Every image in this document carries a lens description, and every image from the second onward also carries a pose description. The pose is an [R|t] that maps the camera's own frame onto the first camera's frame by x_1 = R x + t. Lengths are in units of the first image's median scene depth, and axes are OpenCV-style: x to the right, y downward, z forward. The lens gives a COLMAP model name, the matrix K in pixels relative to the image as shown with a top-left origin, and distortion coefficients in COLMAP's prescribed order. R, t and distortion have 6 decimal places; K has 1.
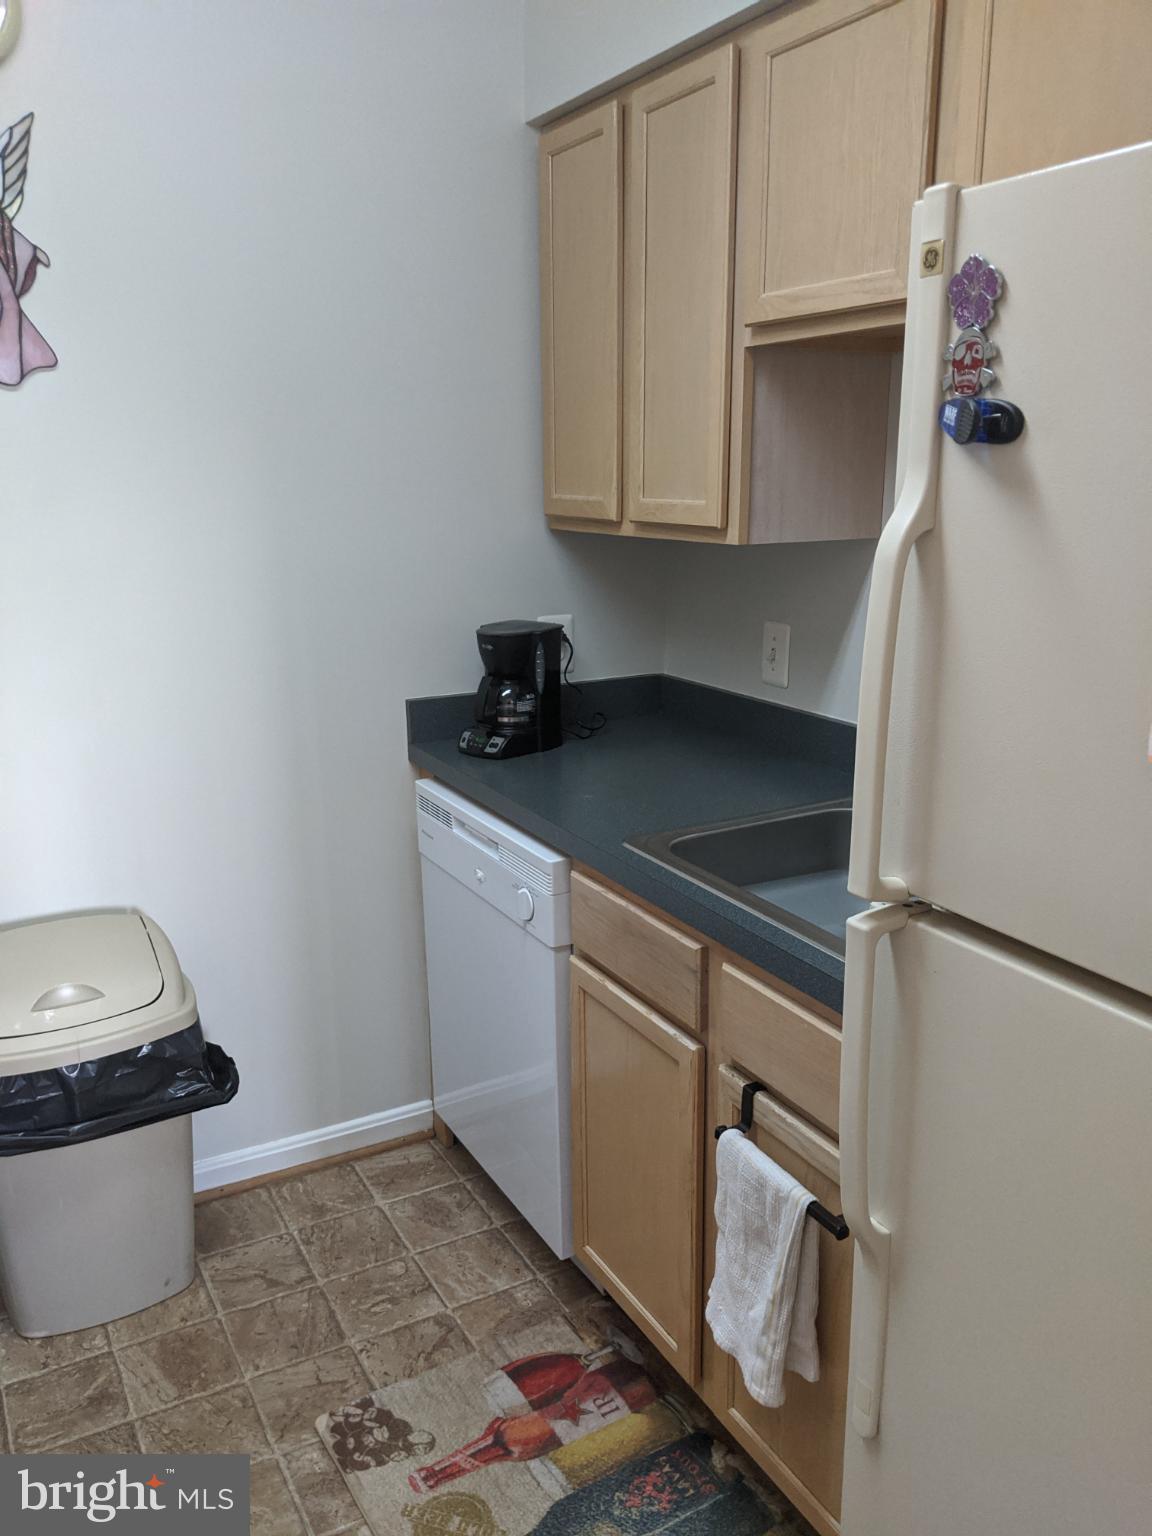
lens RADIAL K [[1229.6, 0, 604.6], [0, 1229.6, 788.7], [0, 0, 1]] dist [0.047932, -0.094073]
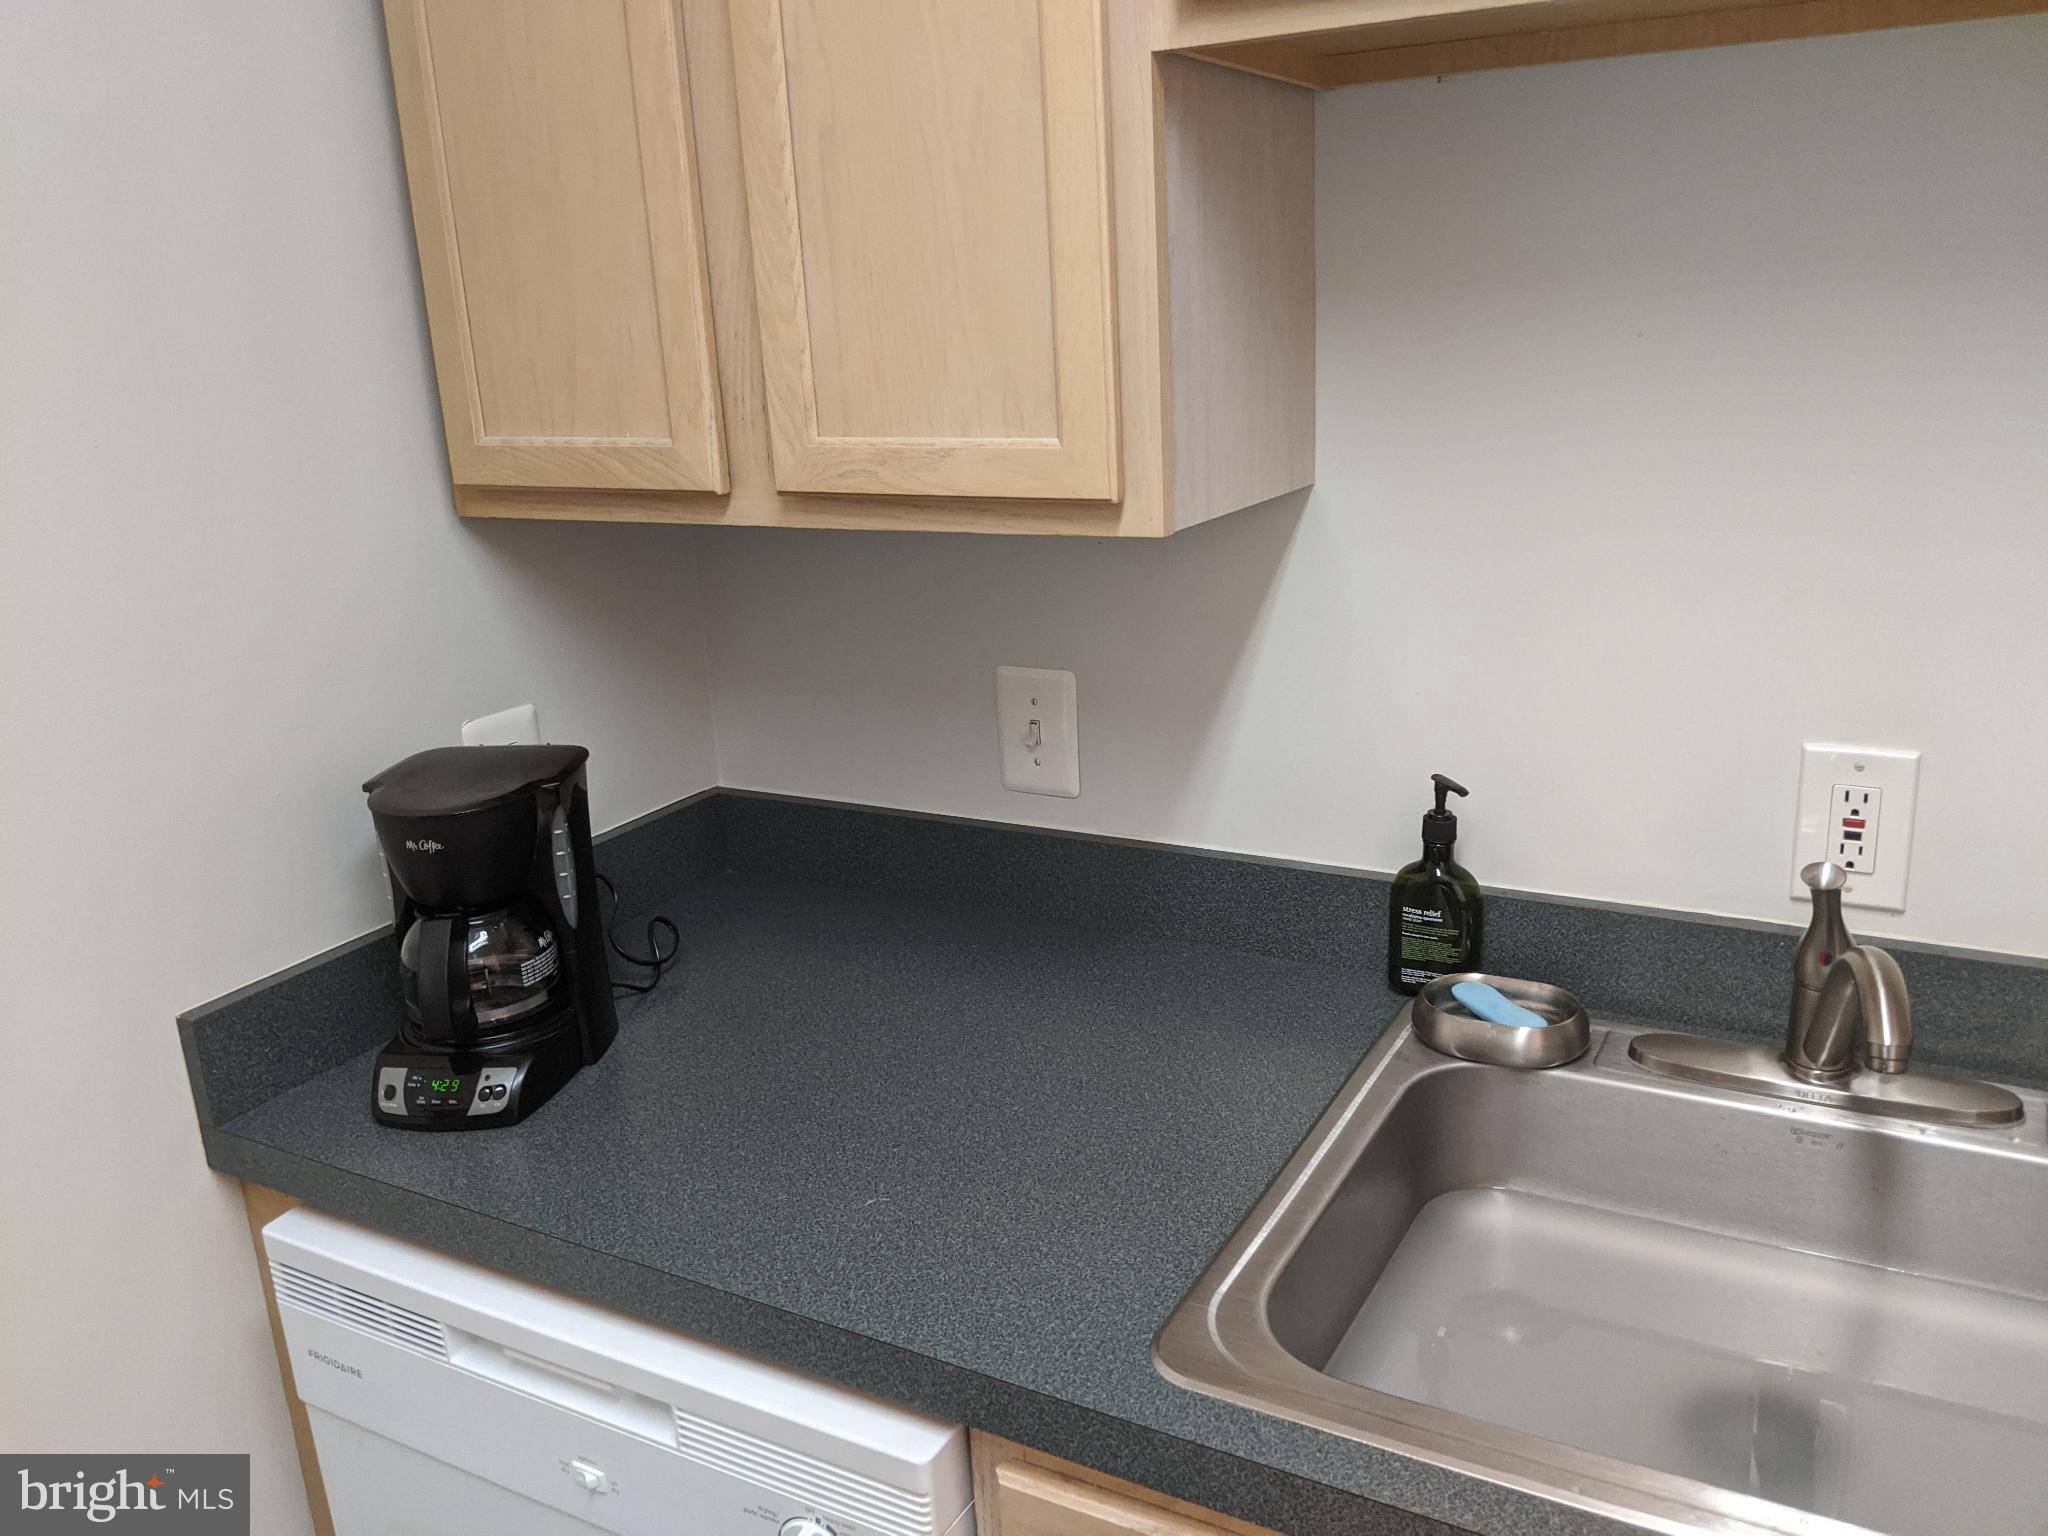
lens RADIAL K [[1624.1, 0, 1046.2], [0, 1624.1, 750.1], [0, 0, 1]] dist [0.080568, -0.148050]
pose [[0.846848, -0.176036, 0.501856, -0.206637], [0.176869, 0.983140, 0.046401, -0.152127], [-0.501563, 0.049468, 0.863706, 0.523382]]
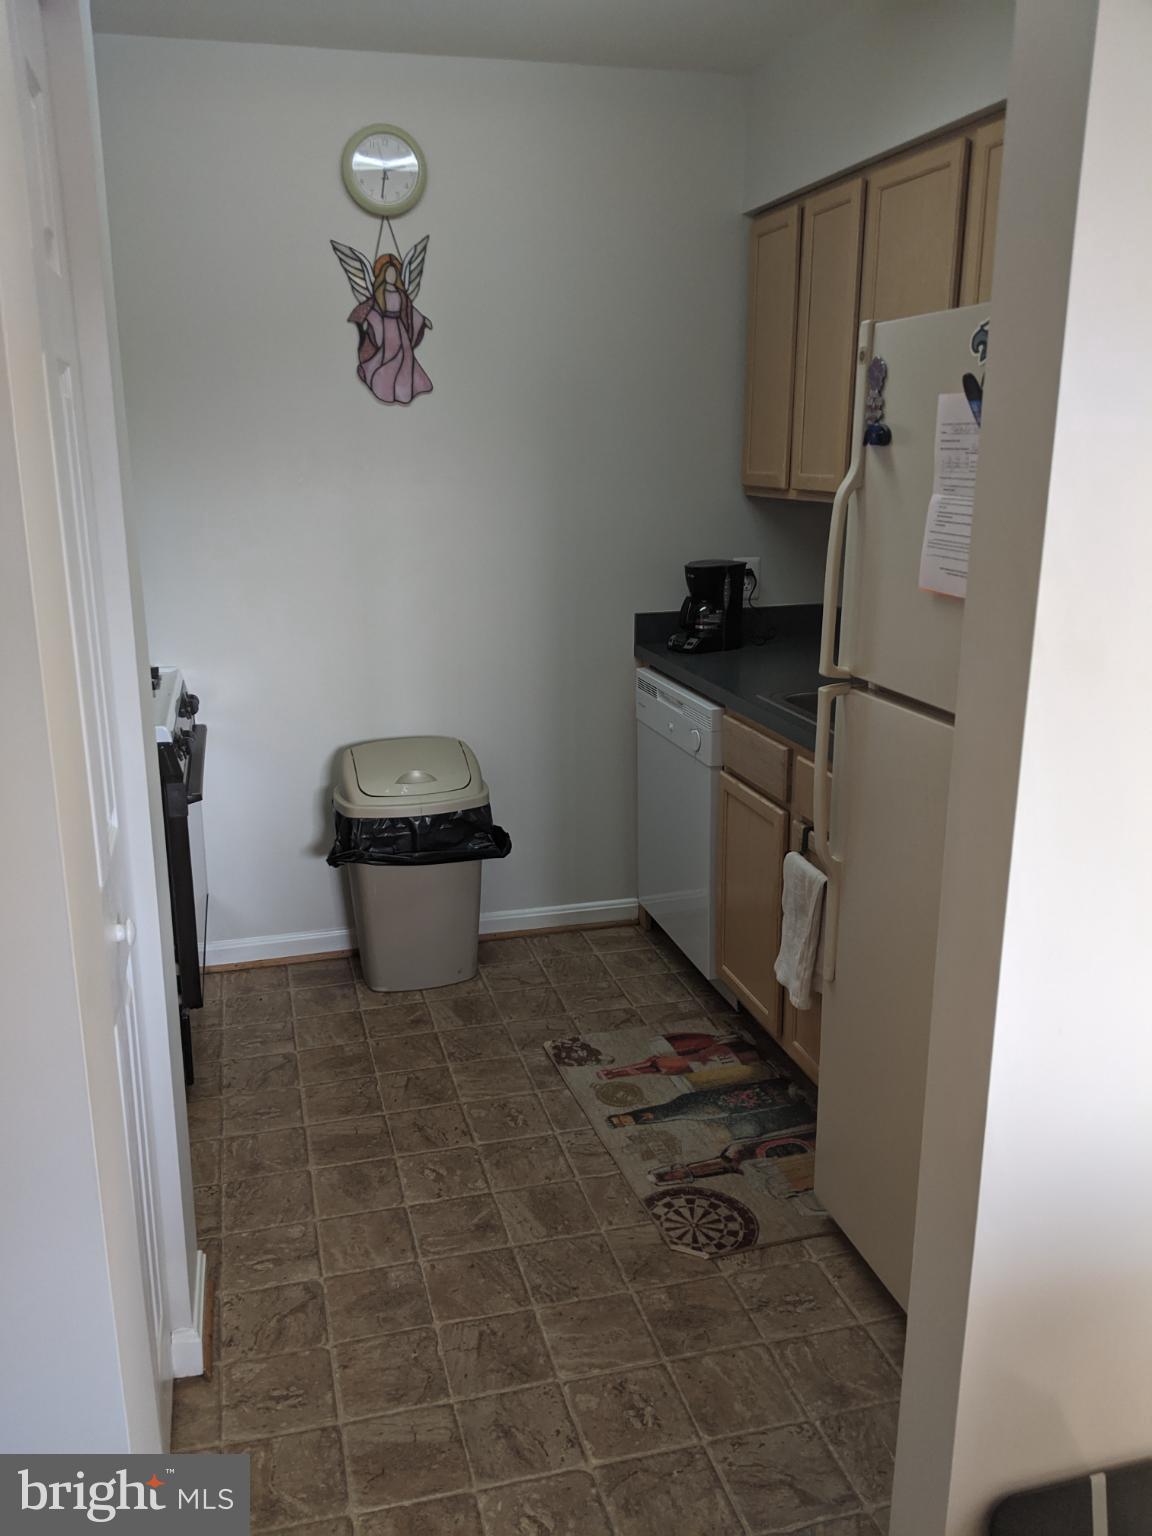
lens RADIAL K [[1214.3, 0, 557.3], [0, 1214.3, 748.8], [0, 0, 1]] dist [0.232994, -0.624180]
pose [[0.965311, 0.060852, -0.253913, 0.150384], [-0.063905, 0.997949, -0.003783, 0.118939], [0.253162, 0.019878, 0.967220, -0.499150]]
